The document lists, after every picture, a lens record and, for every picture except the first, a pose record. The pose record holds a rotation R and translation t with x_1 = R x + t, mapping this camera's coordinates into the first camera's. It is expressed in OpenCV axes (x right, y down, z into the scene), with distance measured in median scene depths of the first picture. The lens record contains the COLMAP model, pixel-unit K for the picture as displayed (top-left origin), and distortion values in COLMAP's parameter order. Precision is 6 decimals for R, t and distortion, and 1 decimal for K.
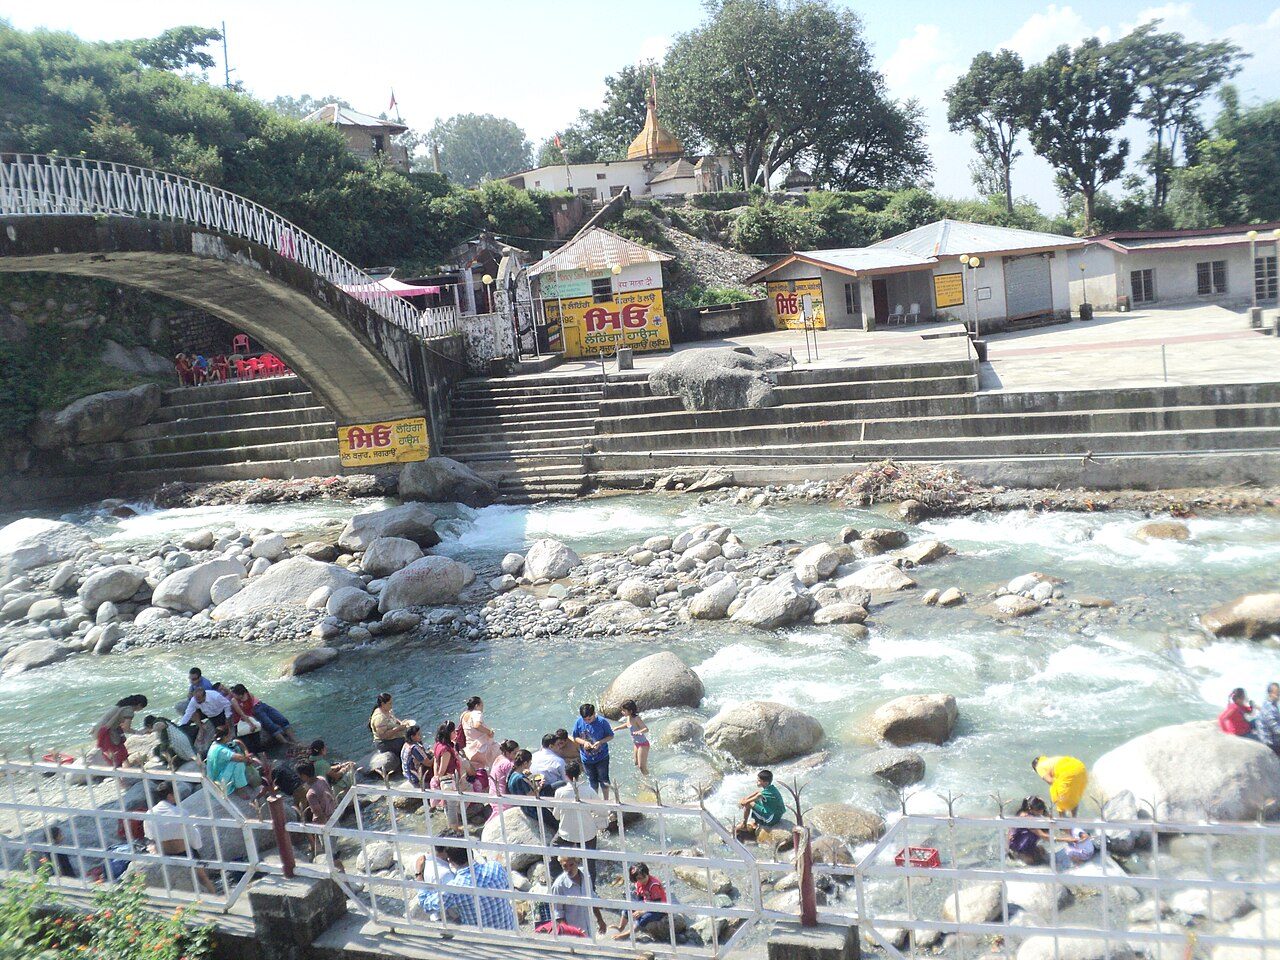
lens RADIAL K [[1314.4, 0, 630.3], [0, 1314.4, 481.9], [0, 0, 1]] dist [-0.211023, 0.243401]
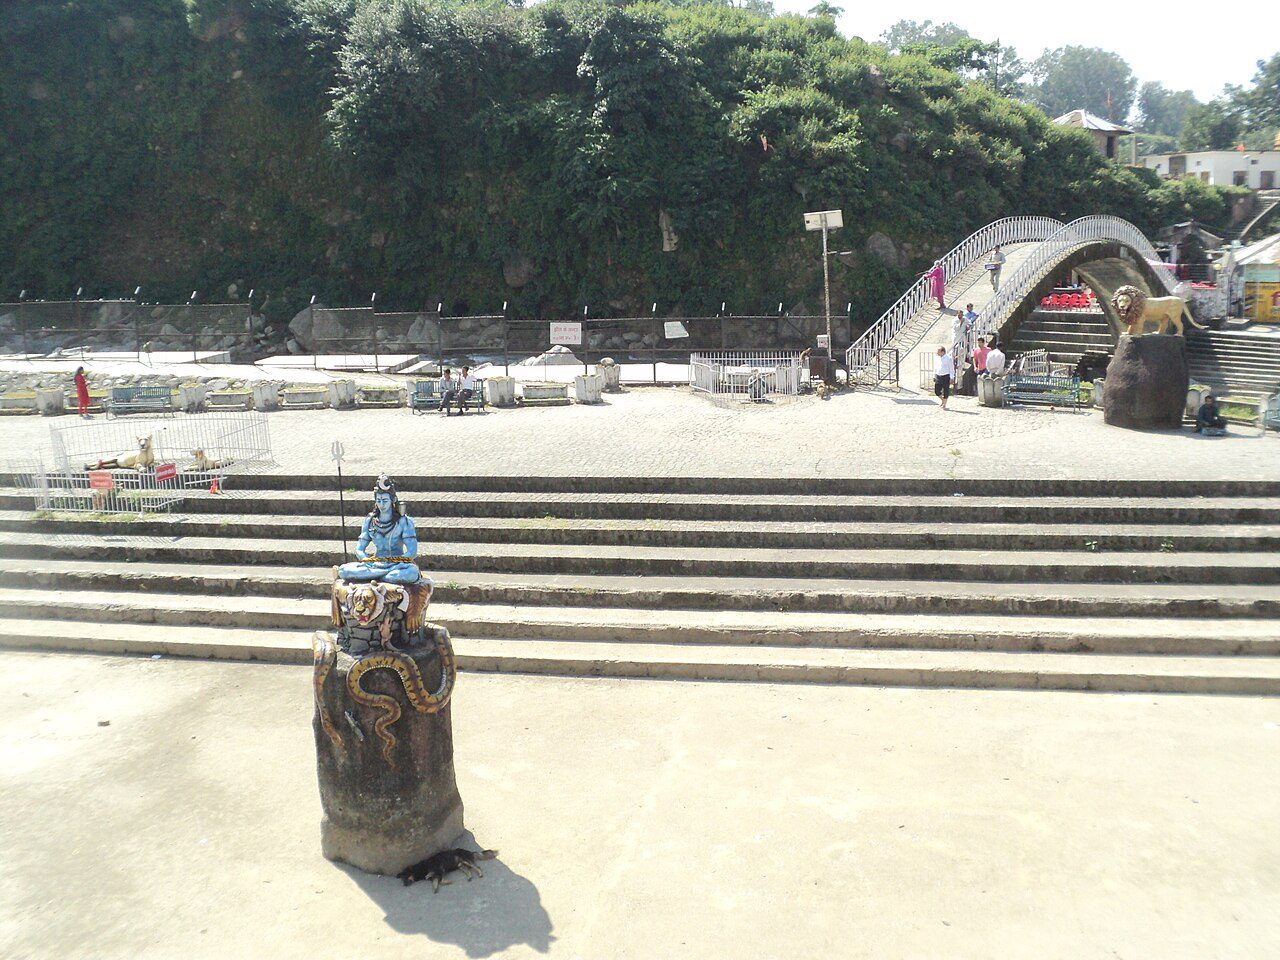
lens RADIAL K [[1314.4, 0, 630.3], [0, 1314.4, 481.9], [0, 0, 1]] dist [-0.211023, 0.243401]
pose [[0.914251, 0.160250, -0.372109, -0.159071], [-0.131912, 0.986145, 0.100587, 0.041814], [0.383072, -0.042876, 0.922723, -0.732509]]
